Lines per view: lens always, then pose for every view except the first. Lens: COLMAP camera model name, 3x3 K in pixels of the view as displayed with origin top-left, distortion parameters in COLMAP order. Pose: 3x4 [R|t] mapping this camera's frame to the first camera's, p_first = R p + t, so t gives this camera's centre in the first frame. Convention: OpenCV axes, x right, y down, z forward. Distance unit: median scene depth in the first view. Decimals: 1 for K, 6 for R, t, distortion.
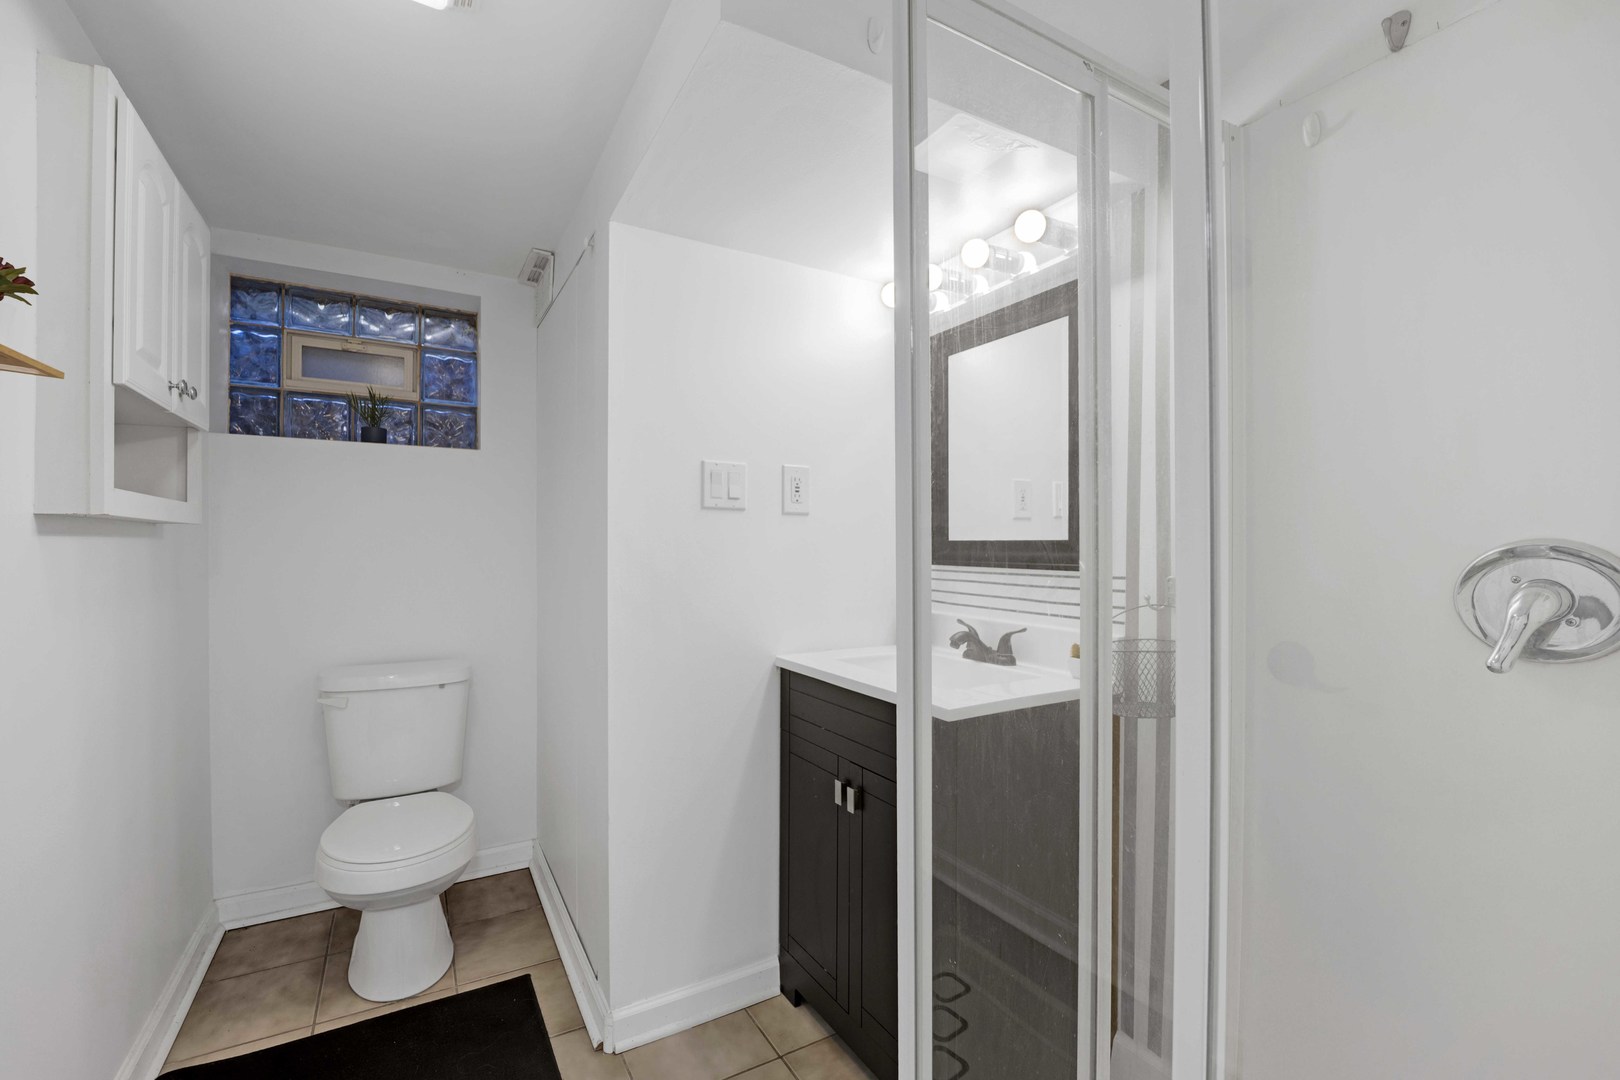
lens RADIAL K [[683.5, 0, 771.9], [0, 683.5, 546.7], [0, 0, 1]] dist [-0.021967, -0.000546]
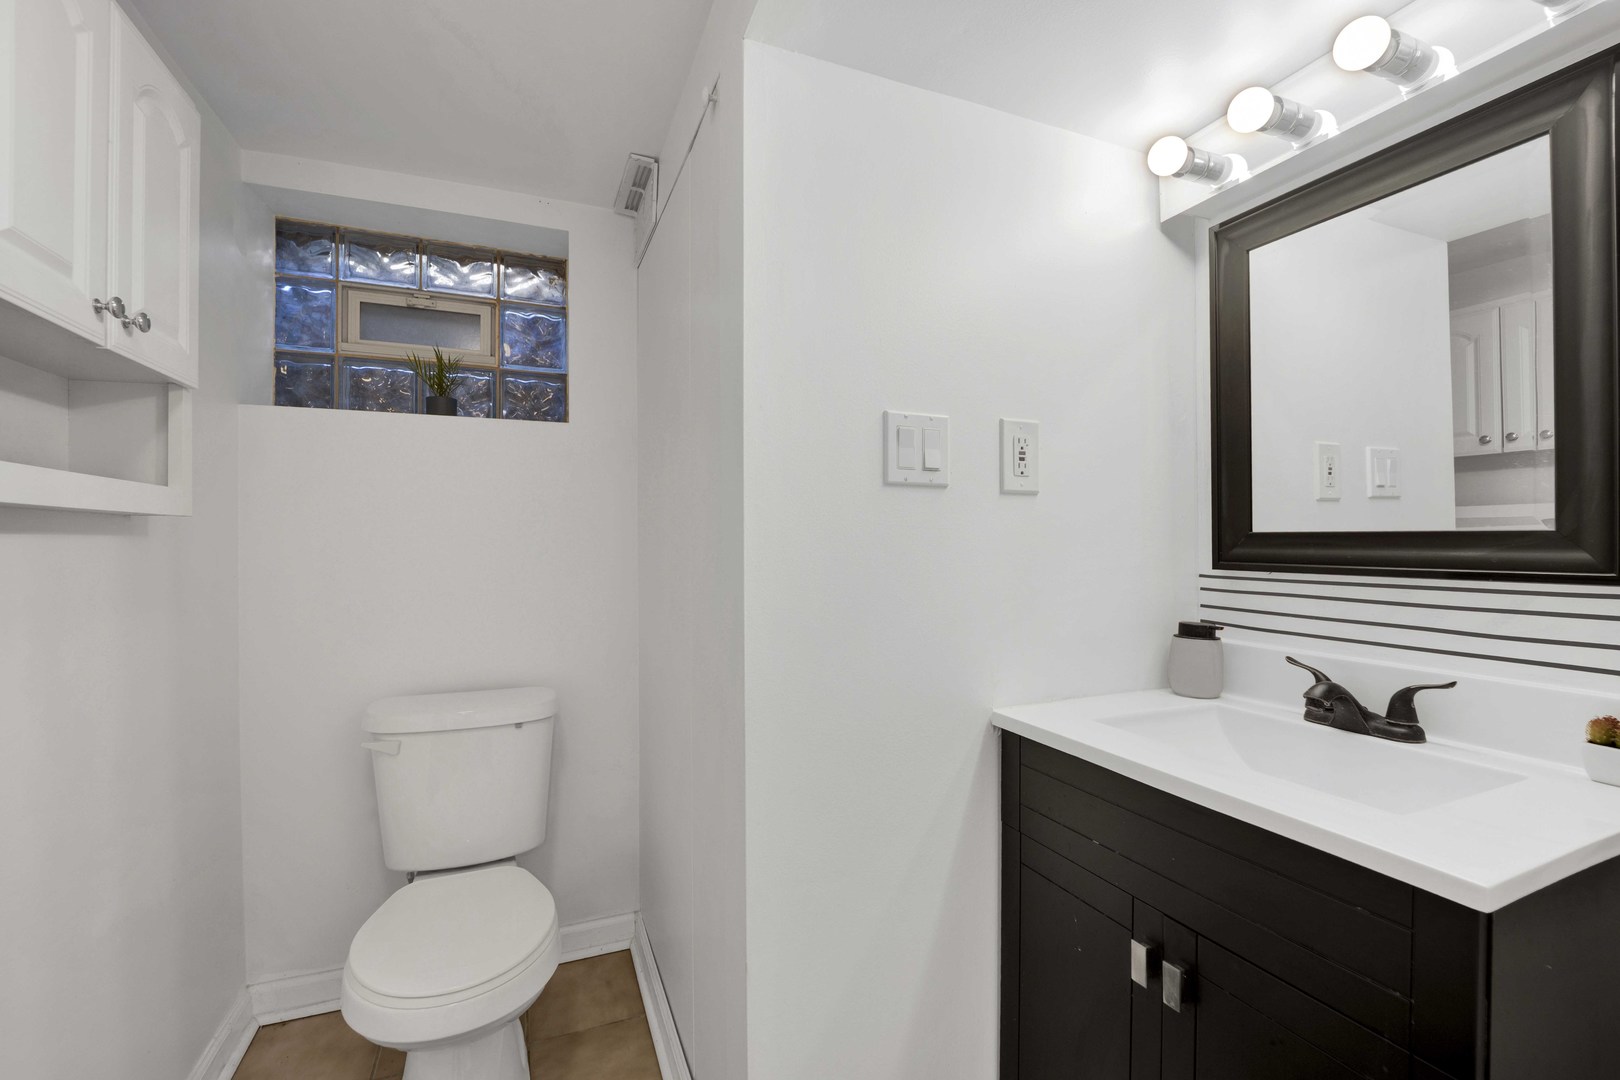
lens RADIAL K [[683.5, 0, 805.0], [0, 683.5, 537.6], [0, 0, 1]] dist [-0.021967, -0.000546]
pose [[0.995357, -0.005602, -0.096088, -0.088331], [0.005095, 0.999972, -0.005525, -0.002344], [0.096117, 0.005010, 0.995357, 0.267335]]
